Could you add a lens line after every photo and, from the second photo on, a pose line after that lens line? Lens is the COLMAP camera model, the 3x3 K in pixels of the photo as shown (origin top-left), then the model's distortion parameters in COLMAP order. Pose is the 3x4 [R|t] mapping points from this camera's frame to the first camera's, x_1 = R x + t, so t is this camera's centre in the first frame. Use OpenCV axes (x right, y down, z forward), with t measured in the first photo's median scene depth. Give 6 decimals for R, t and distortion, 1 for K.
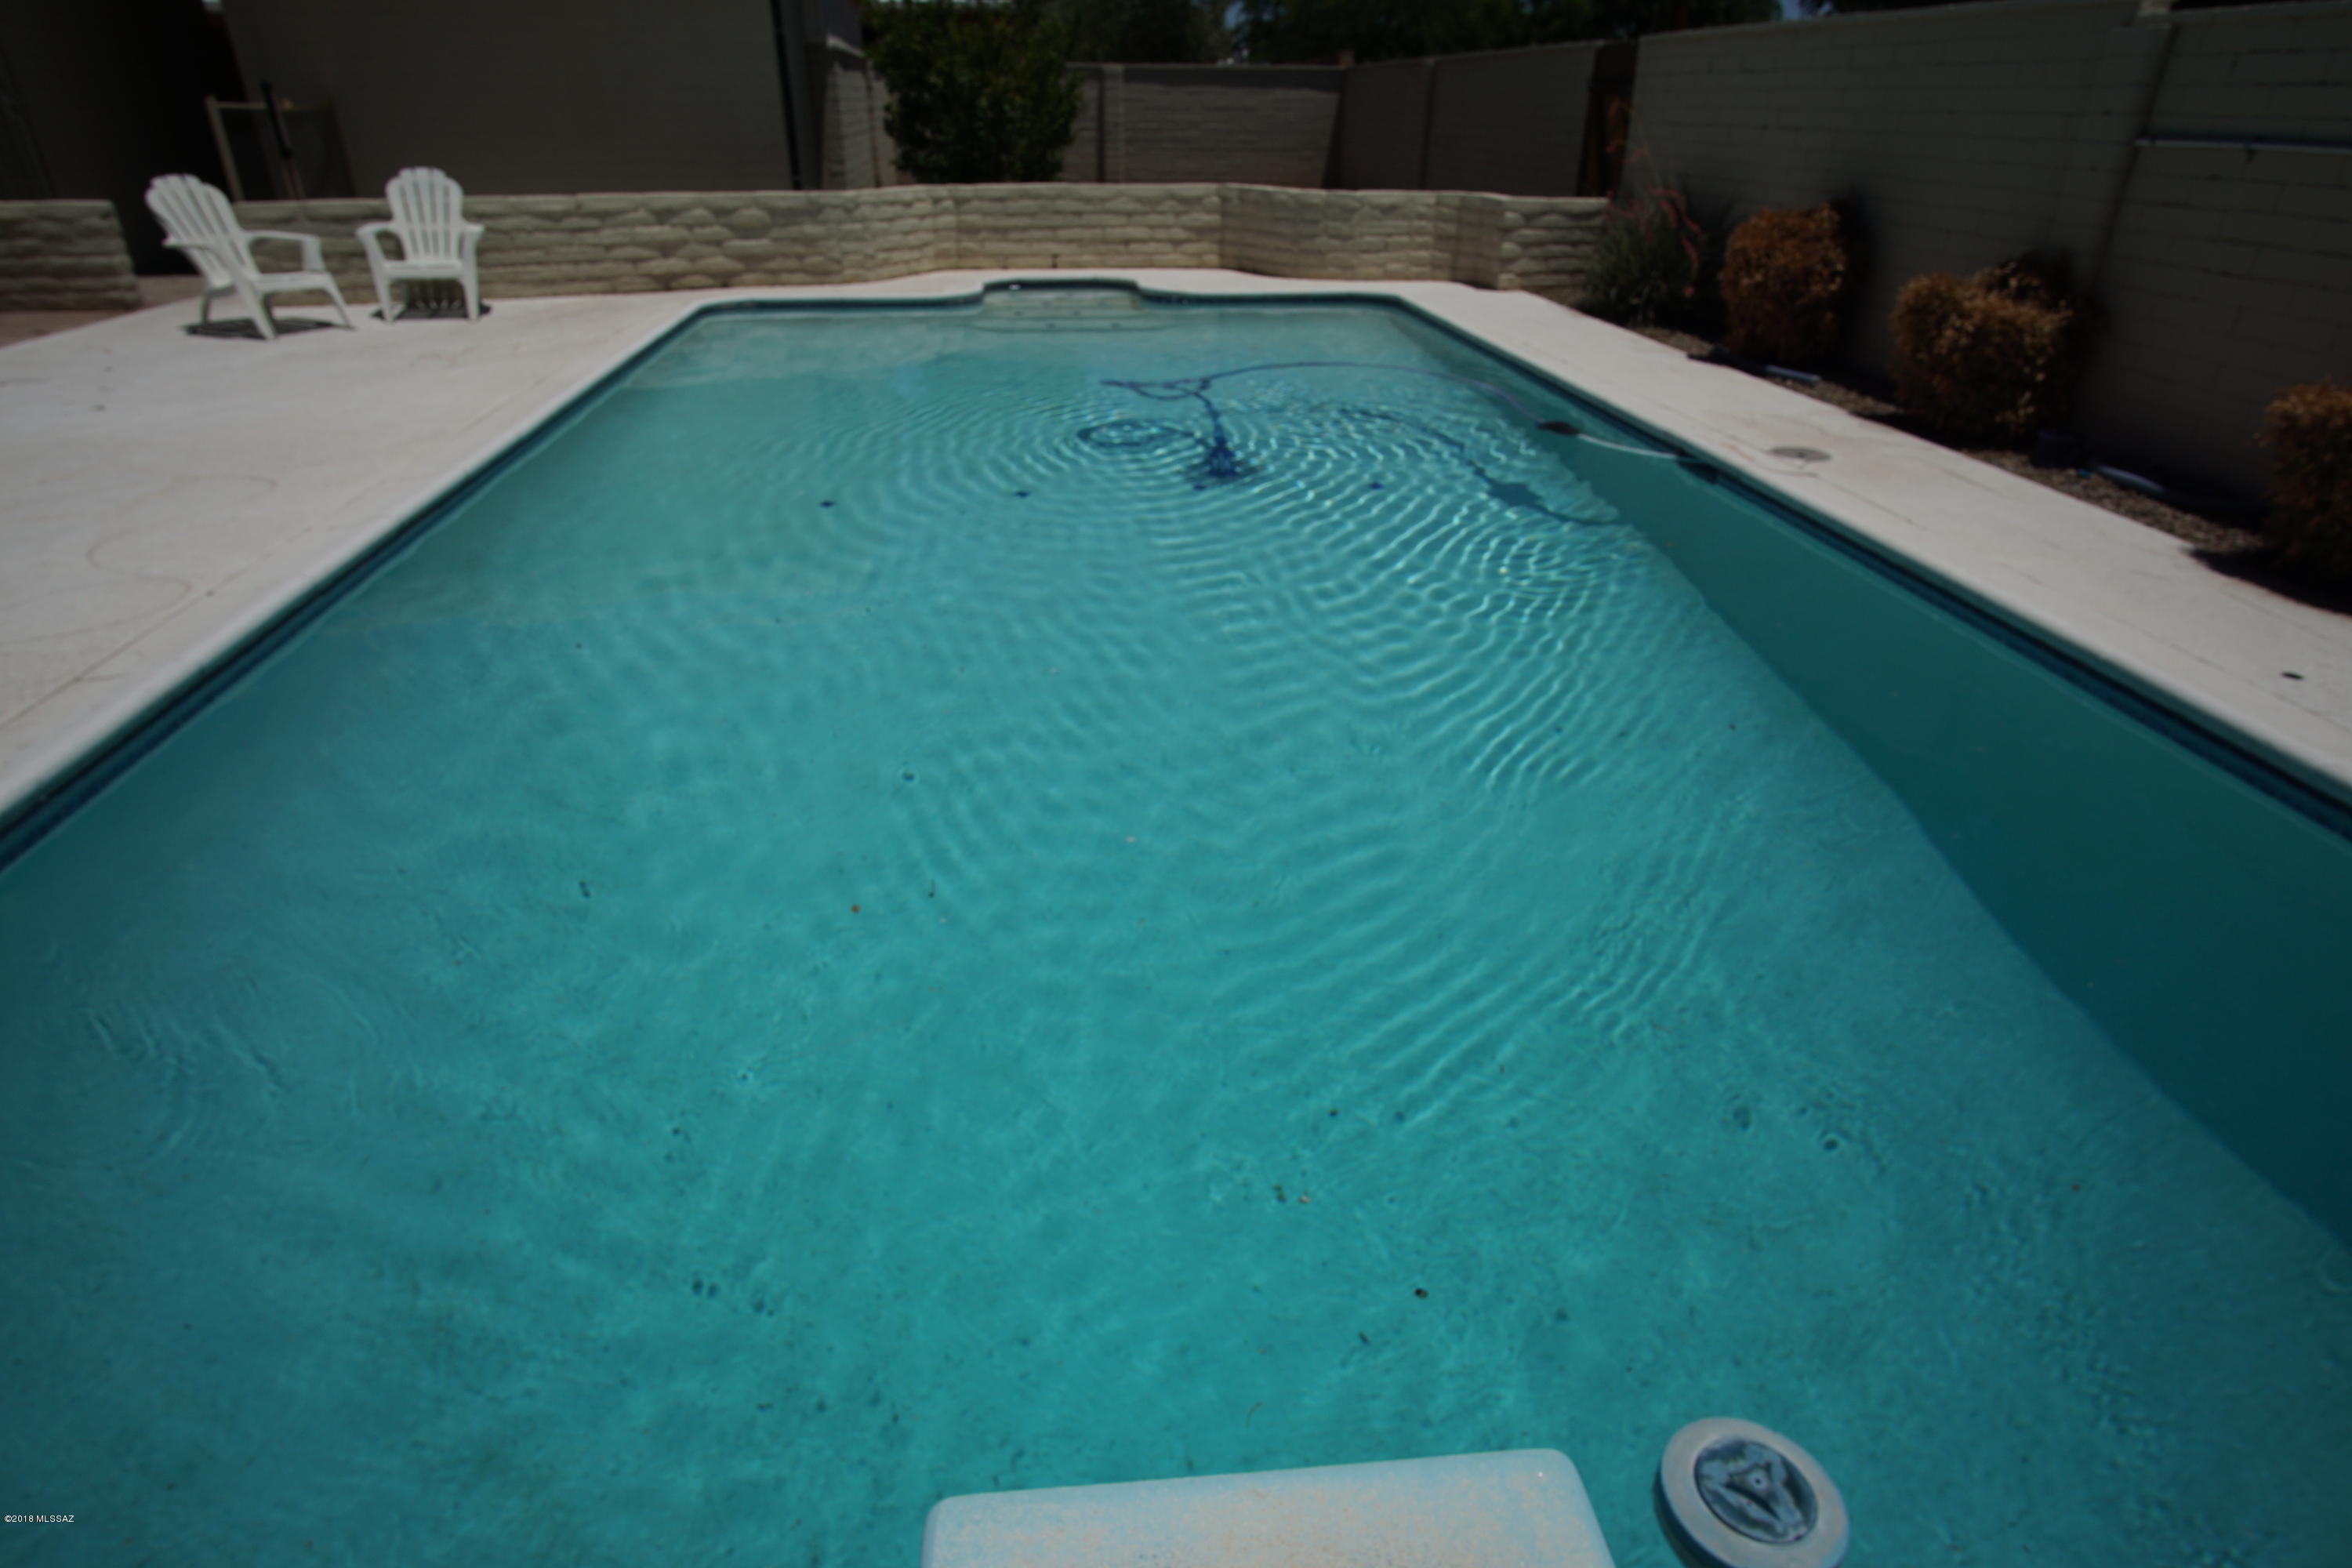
lens RADIAL K [[1286.9, 0, 1188.0], [0, 1286.9, 782.2], [0, 0, 1]] dist [-0.023021, 0.003319]
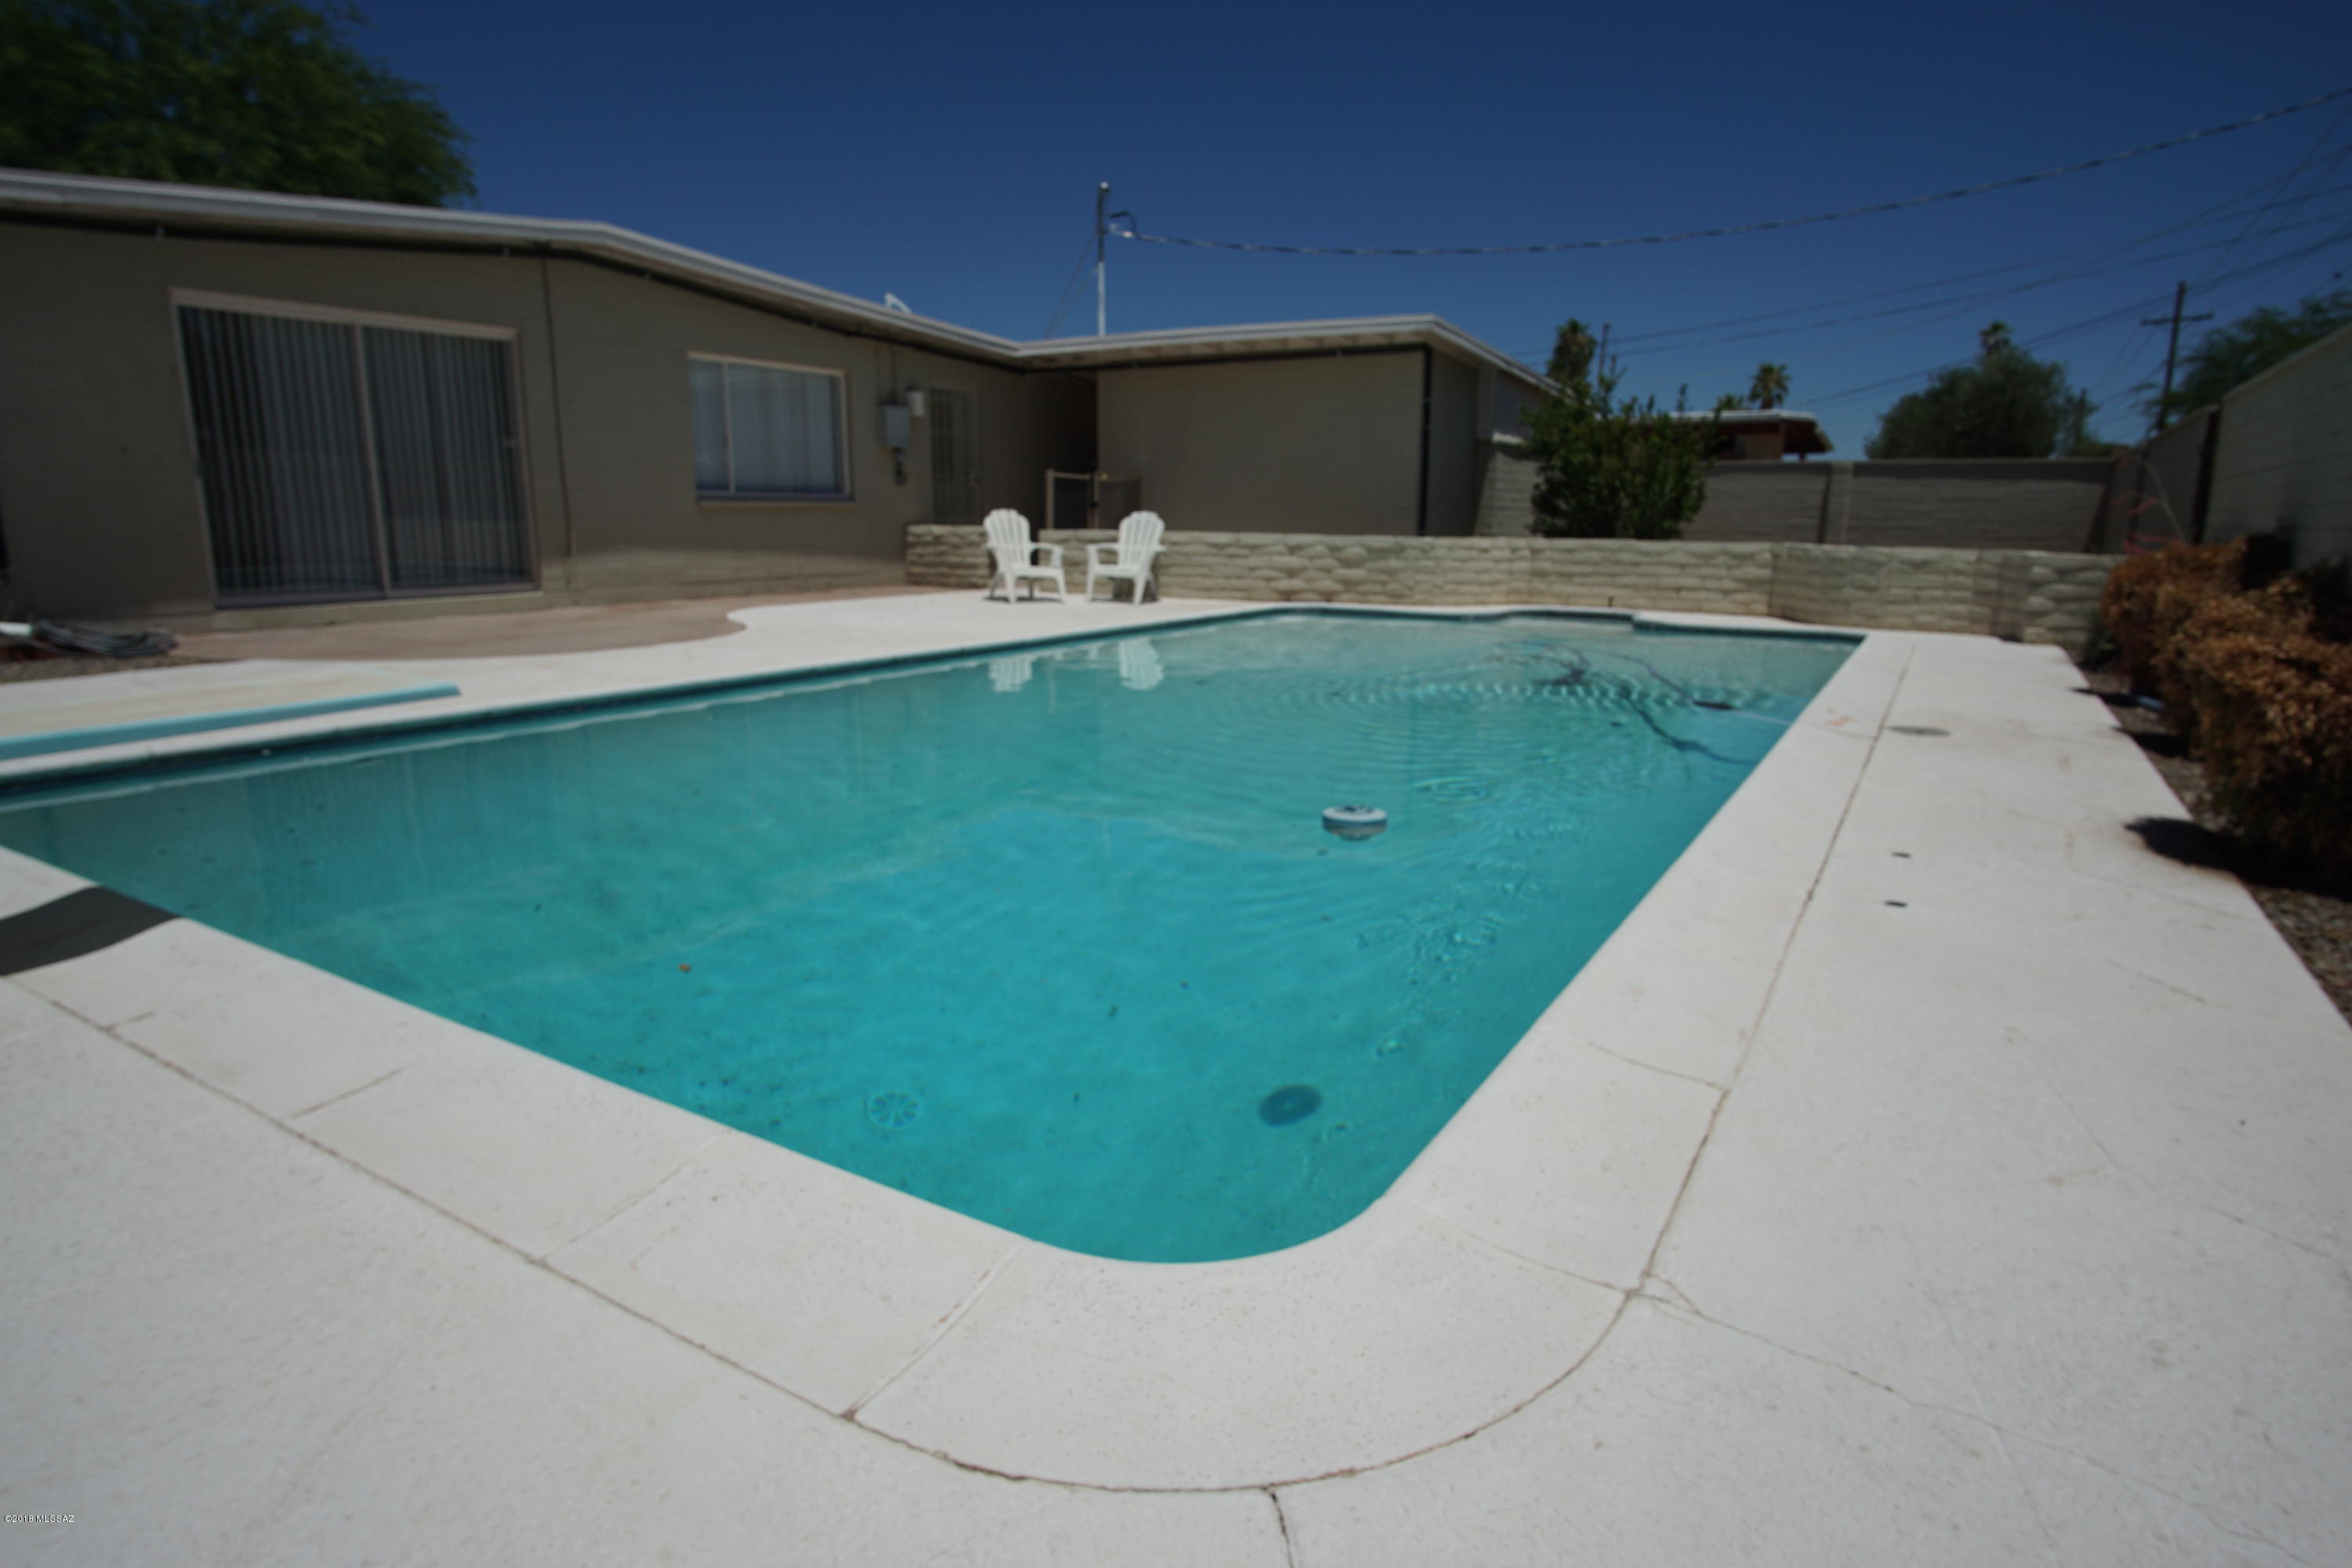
lens RADIAL K [[1286.9, 0, 1188.0], [0, 1286.9, 782.2], [0, 0, 1]] dist [-0.023021, 0.003319]
pose [[0.786047, 0.126084, -0.605172, 0.331914], [-0.293165, 0.937918, -0.185377, 0.070190], [0.544228, 0.323130, 0.774211, -0.040487]]
